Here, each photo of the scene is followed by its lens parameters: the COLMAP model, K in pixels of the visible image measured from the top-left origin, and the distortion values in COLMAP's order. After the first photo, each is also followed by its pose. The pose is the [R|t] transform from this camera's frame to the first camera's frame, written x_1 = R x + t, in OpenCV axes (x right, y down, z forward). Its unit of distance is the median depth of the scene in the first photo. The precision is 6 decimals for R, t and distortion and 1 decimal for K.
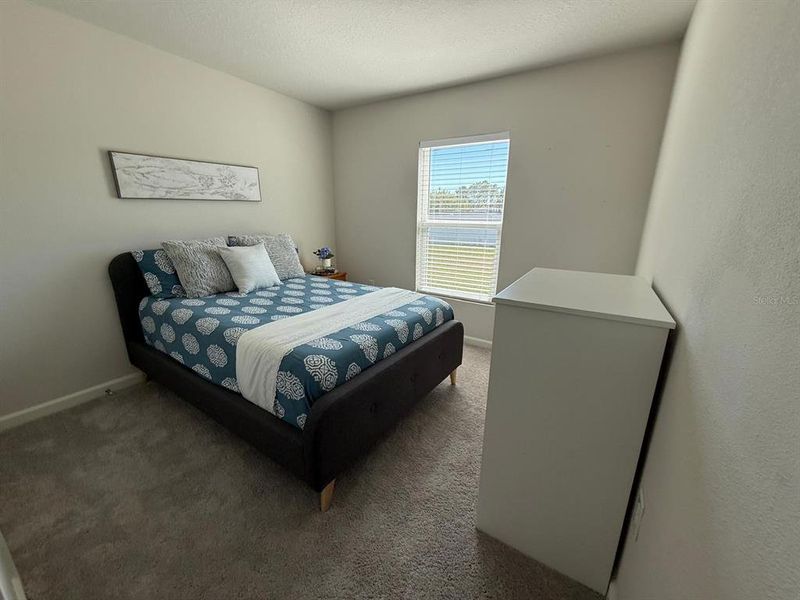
lens RADIAL K [[321.7, 0, 397.3], [0, 321.7, 301.6], [0, 0, 1]] dist [-0.000643, -0.000036]
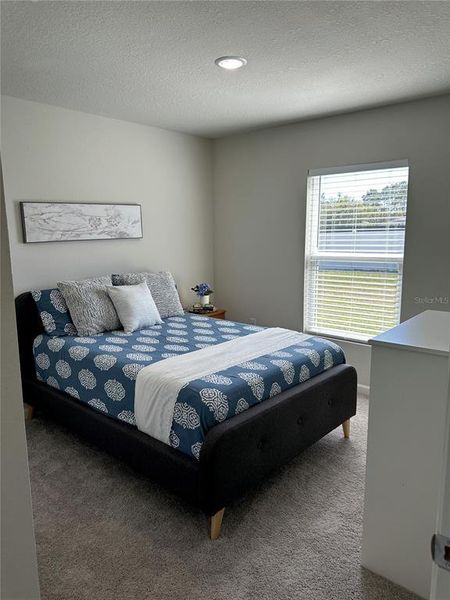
lens RADIAL K [[423.0, 0, 225.0], [0, 423.0, 300.0], [0, 0, 1]] dist [0.094657, -0.135351]
pose [[0.991135, 0.002395, -0.132841, -0.003513], [-0.016300, 0.994477, -0.103686, 0.008397], [0.131859, 0.104932, 0.985699, -0.315694]]
